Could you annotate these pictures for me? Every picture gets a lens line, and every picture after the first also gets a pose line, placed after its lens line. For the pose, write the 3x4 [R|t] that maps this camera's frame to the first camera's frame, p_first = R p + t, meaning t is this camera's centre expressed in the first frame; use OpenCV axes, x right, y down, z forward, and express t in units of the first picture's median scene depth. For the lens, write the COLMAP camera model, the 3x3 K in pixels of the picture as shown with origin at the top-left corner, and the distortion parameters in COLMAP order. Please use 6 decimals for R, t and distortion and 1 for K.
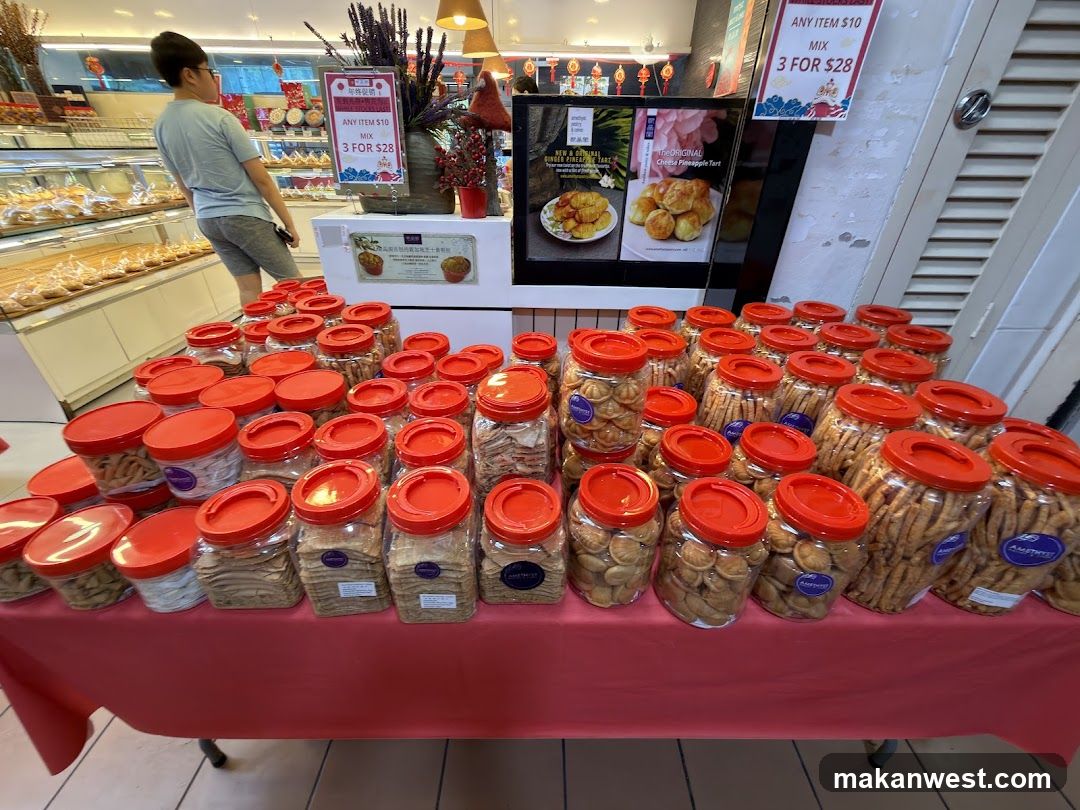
lens RADIAL K [[440.8, 0, 546.2], [0, 440.8, 410.7], [0, 0, 1]] dist [0.000445, -0.000338]
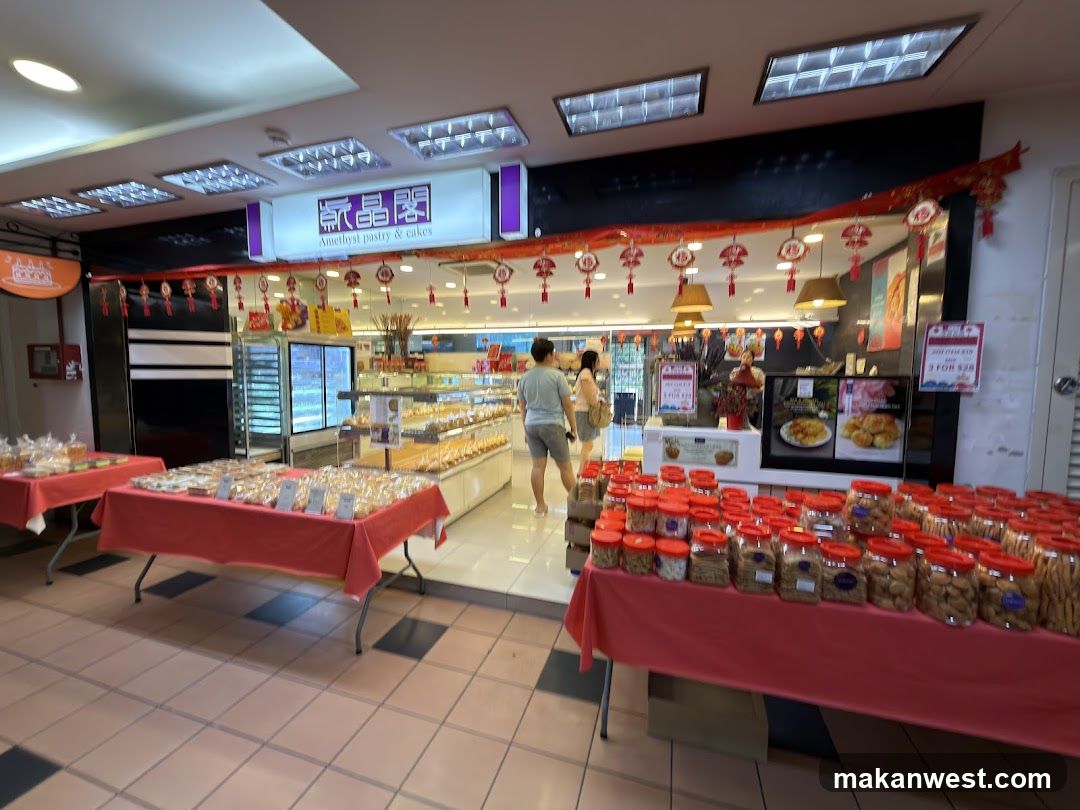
lens RADIAL K [[440.8, 0, 534.2], [0, 440.8, 396.5], [0, 0, 1]] dist [0.000445, -0.000338]
pose [[0.950098, 0.009742, -0.311801, -0.410312], [-0.153907, 0.884035, -0.441355, 0.370897], [0.271344, 0.467319, 0.841419, -0.825804]]
